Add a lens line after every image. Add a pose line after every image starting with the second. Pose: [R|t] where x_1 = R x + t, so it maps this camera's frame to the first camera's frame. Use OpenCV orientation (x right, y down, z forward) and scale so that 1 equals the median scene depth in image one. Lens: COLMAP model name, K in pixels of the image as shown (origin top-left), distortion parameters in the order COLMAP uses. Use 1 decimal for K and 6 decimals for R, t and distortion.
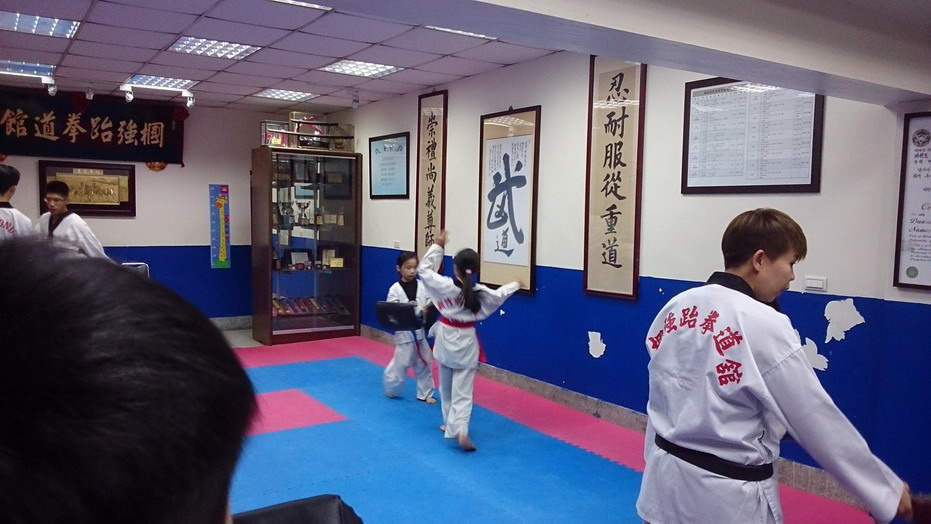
lens RADIAL K [[727.6, 0, 463.3], [0, 727.6, 280.7], [0, 0, 1]] dist [0.078230, -0.140466]
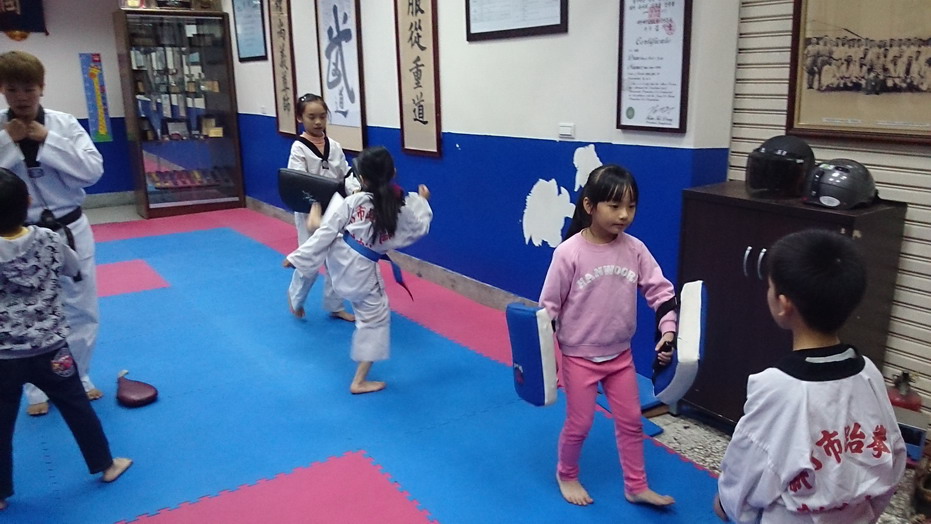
lens RADIAL K [[731.7, 0, 464.0], [0, 731.7, 280.2], [0, 0, 1]] dist [0.062944, -0.119678]
pose [[0.999470, -0.032541, 0.000951, 0.242048], [0.031907, 0.984951, 0.169862, 0.021438], [-0.006465, -0.169741, 0.985467, 0.002618]]
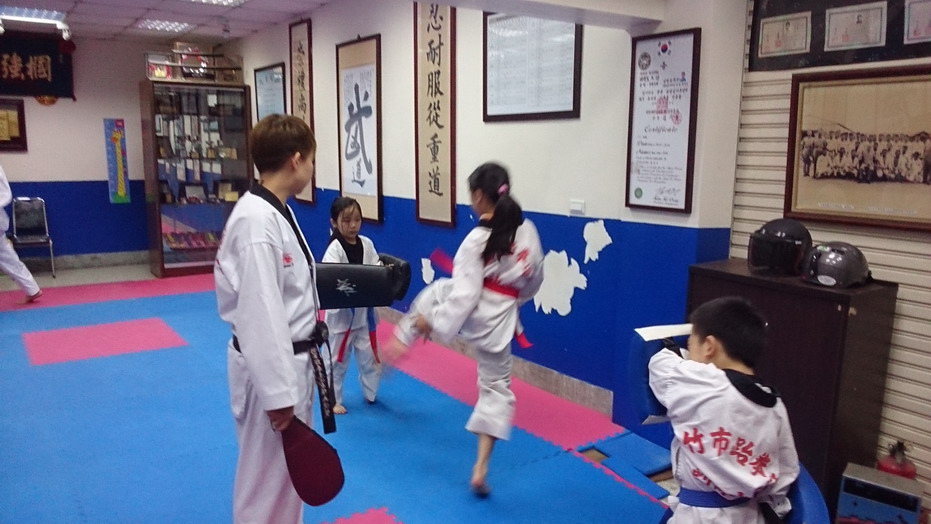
lens RADIAL K [[727.6, 0, 463.3], [0, 727.6, 280.7], [0, 0, 1]] dist [0.078230, -0.140466]
pose [[0.999923, -0.008345, 0.009138, 0.221110], [0.007559, 0.996530, 0.082896, 0.015617], [-0.009798, -0.082820, 0.996516, -0.031482]]
